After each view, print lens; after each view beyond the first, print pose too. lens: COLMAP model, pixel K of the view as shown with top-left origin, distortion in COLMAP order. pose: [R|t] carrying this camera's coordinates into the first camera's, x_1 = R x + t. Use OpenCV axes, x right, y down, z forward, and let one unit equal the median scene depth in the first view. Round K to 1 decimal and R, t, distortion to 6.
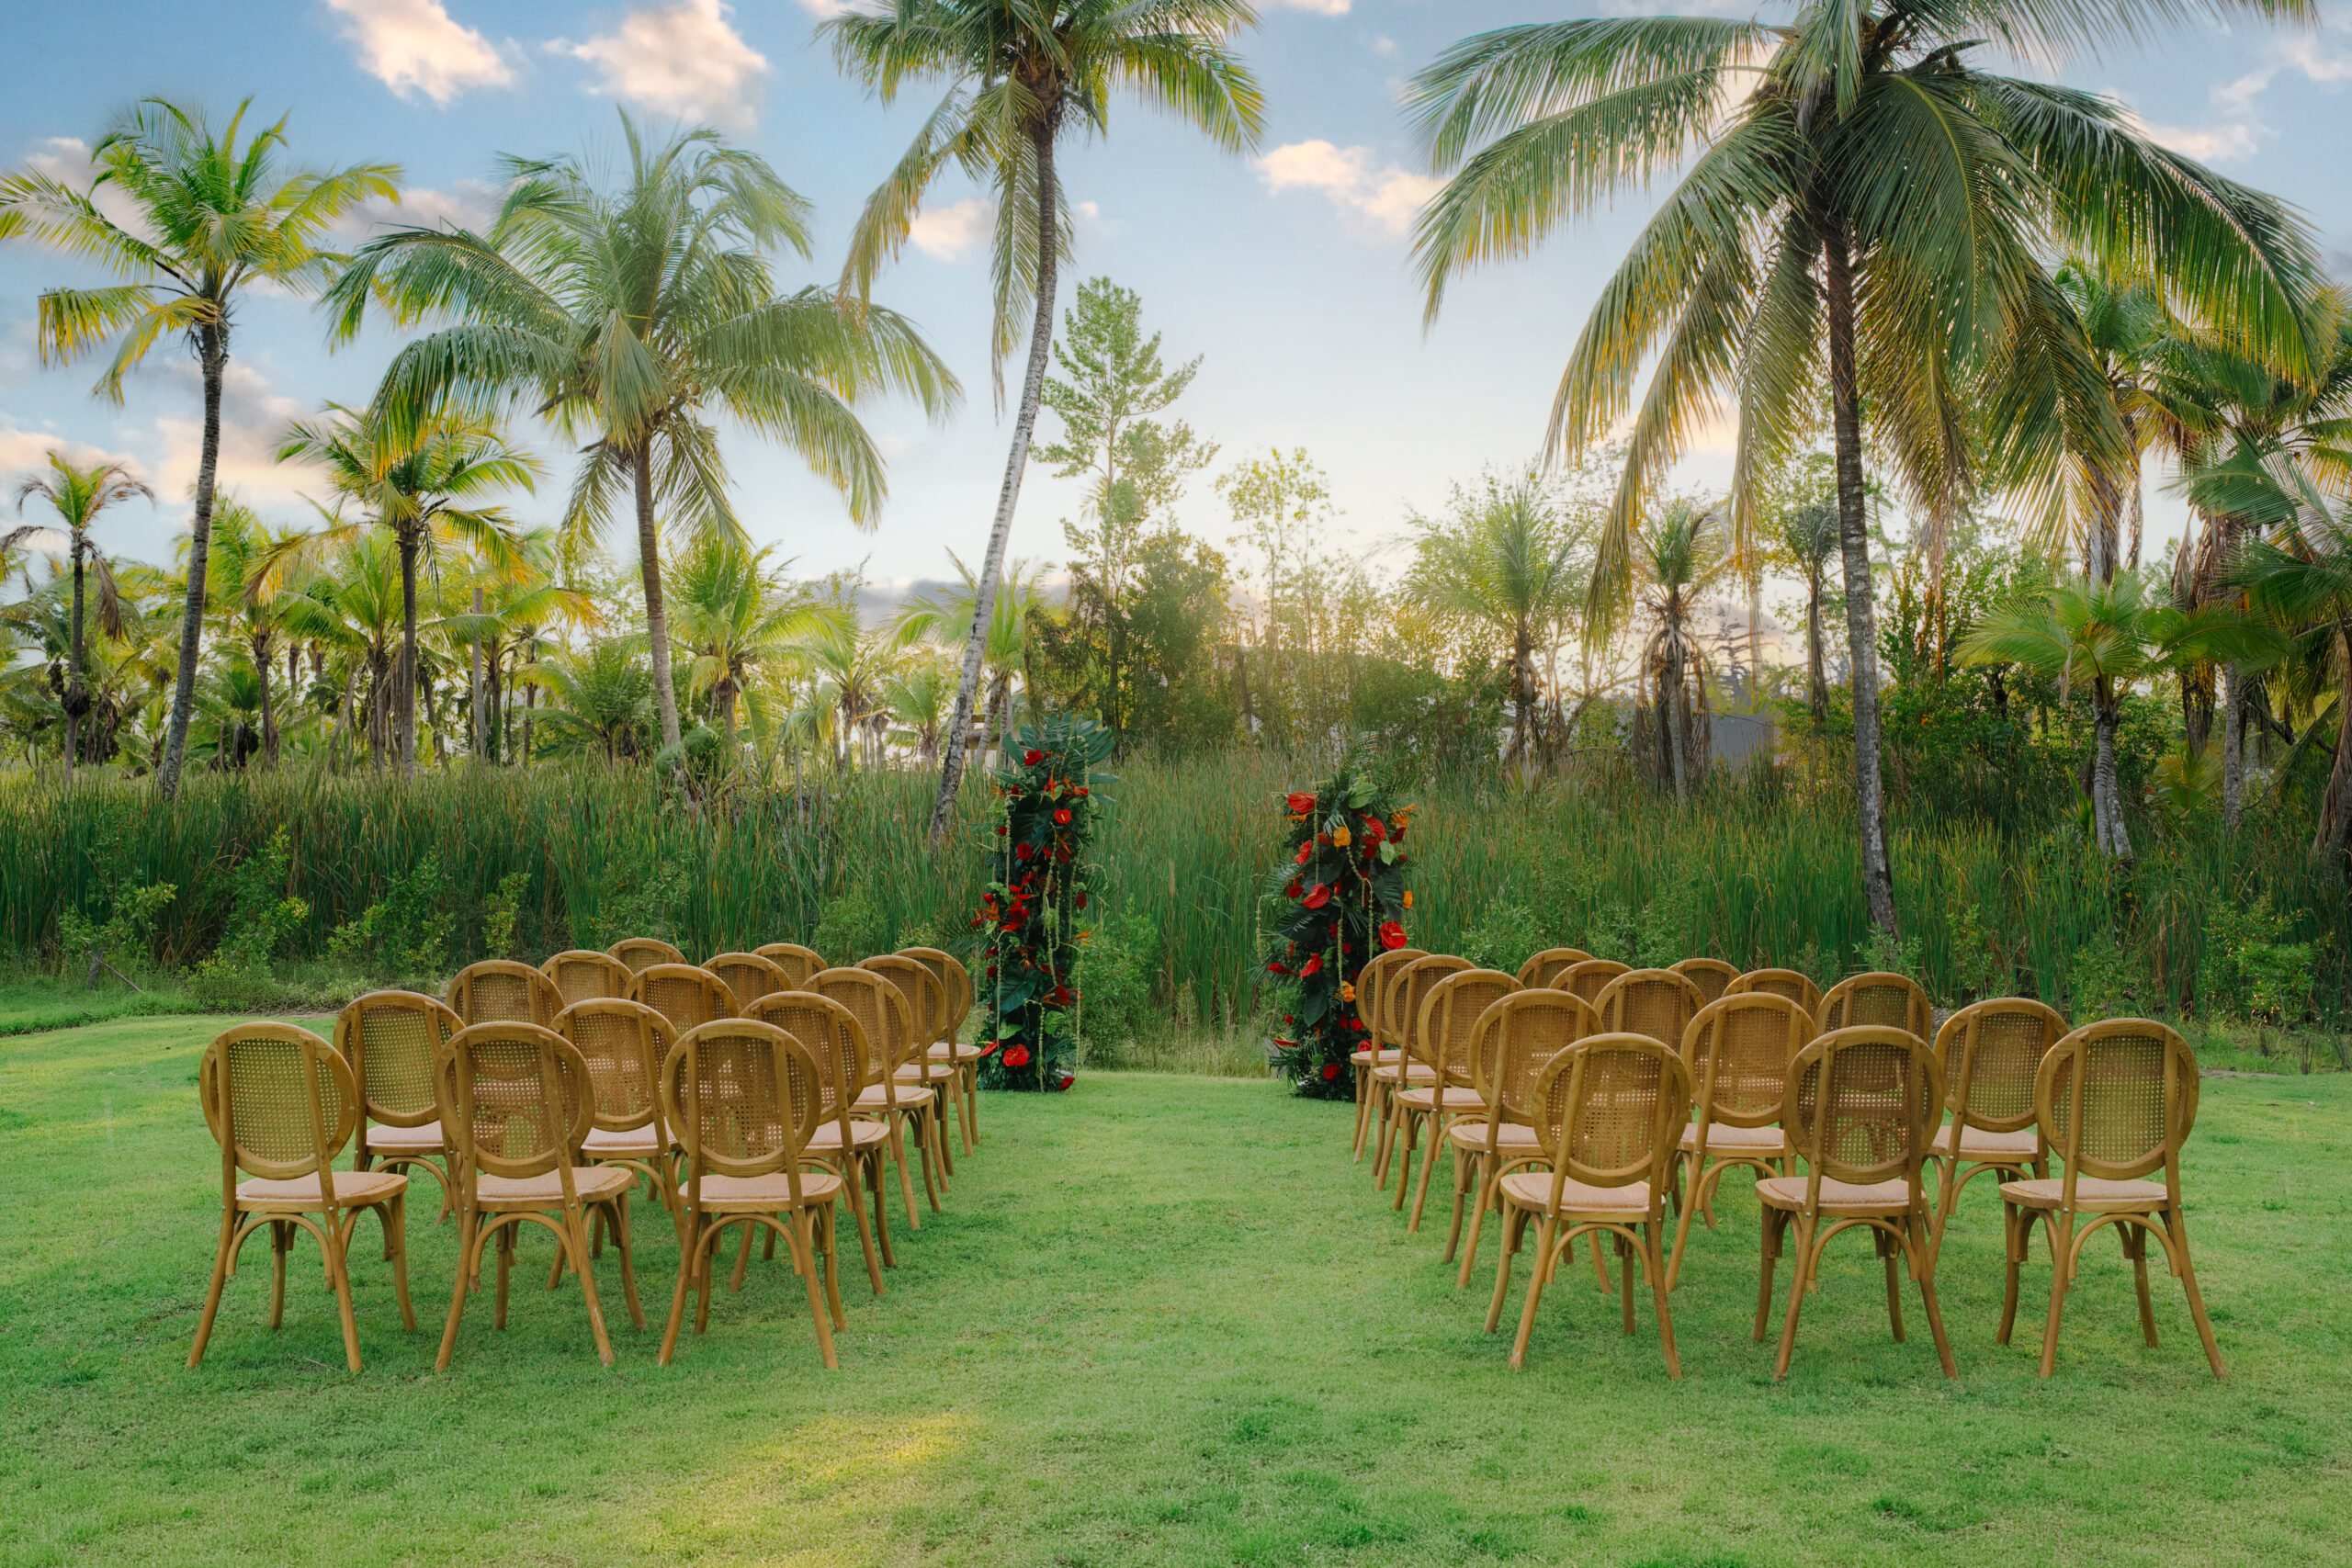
lens RADIAL K [[2357.7, 0, 1176.0], [0, 2357.7, 784.0], [0, 0, 1]] dist [0.003546, 0.010390]
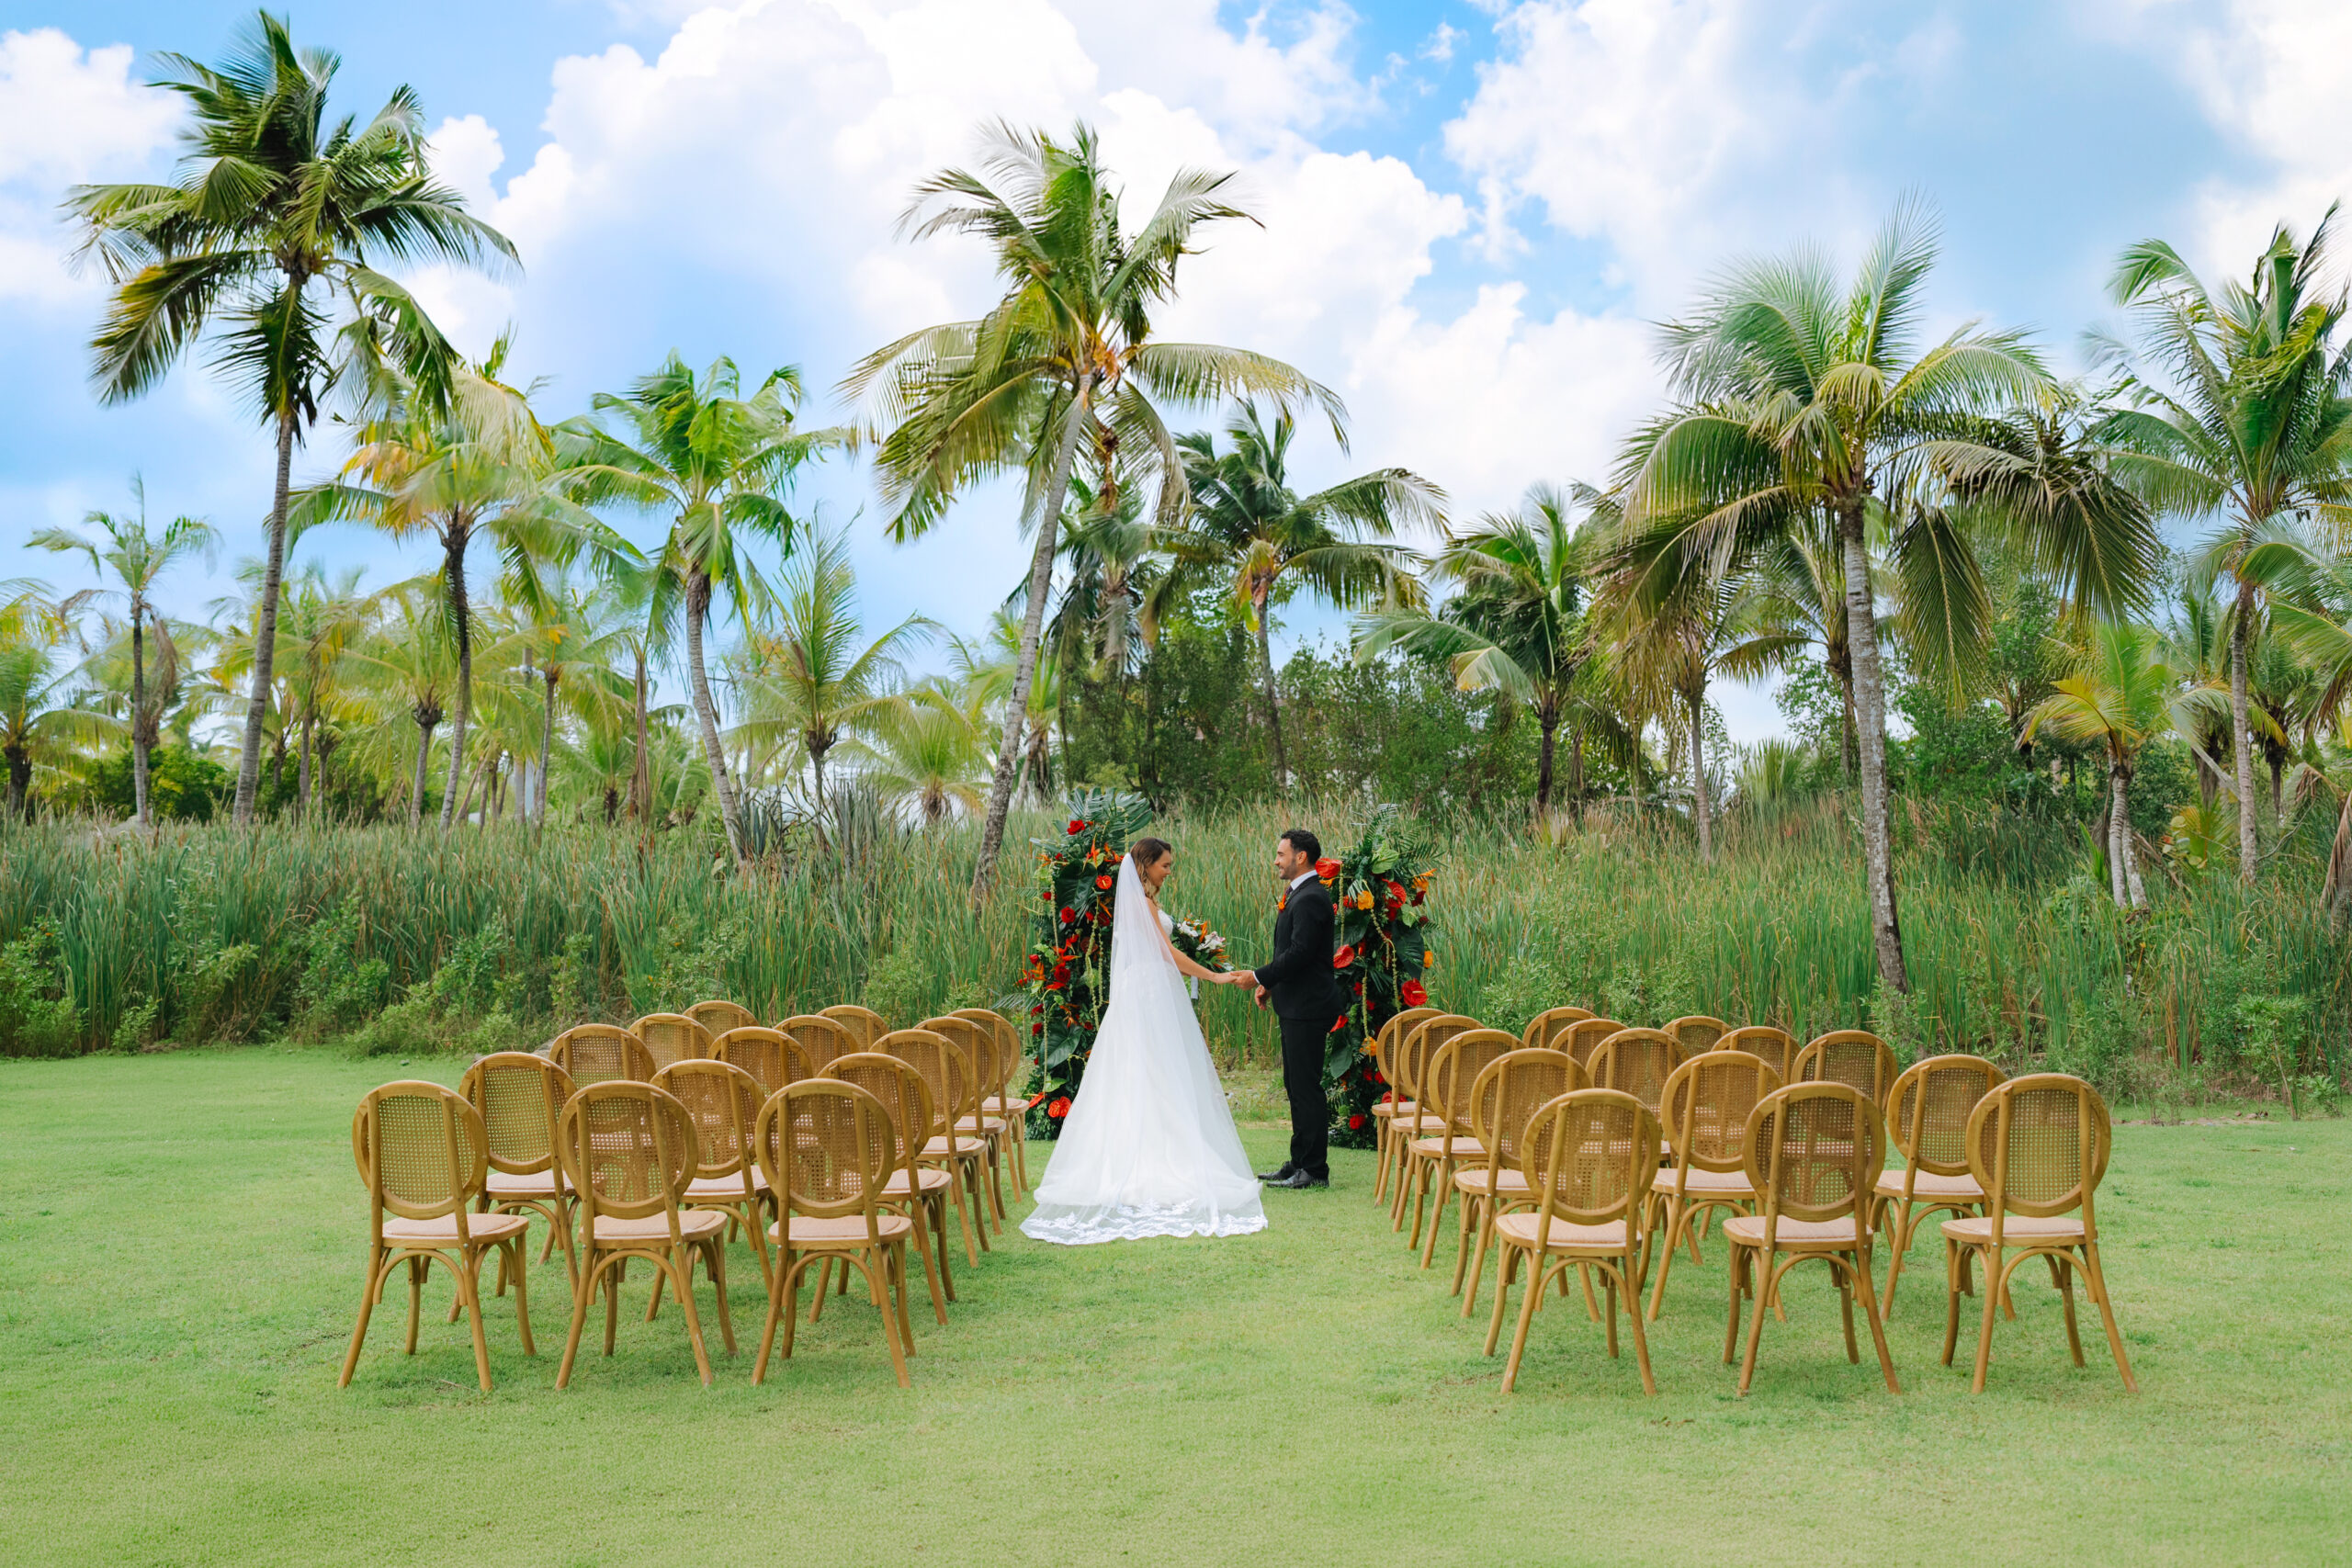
lens RADIAL K [[2327.3, 0, 1176.0], [0, 2327.3, 784.0], [0, 0, 1]] dist [0.002175, -0.007218]
pose [[0.999868, -0.005103, -0.015447, 0.002333], [0.004759, 0.999742, -0.022229, -0.013558], [0.015557, 0.022153, 0.999634, -0.099994]]
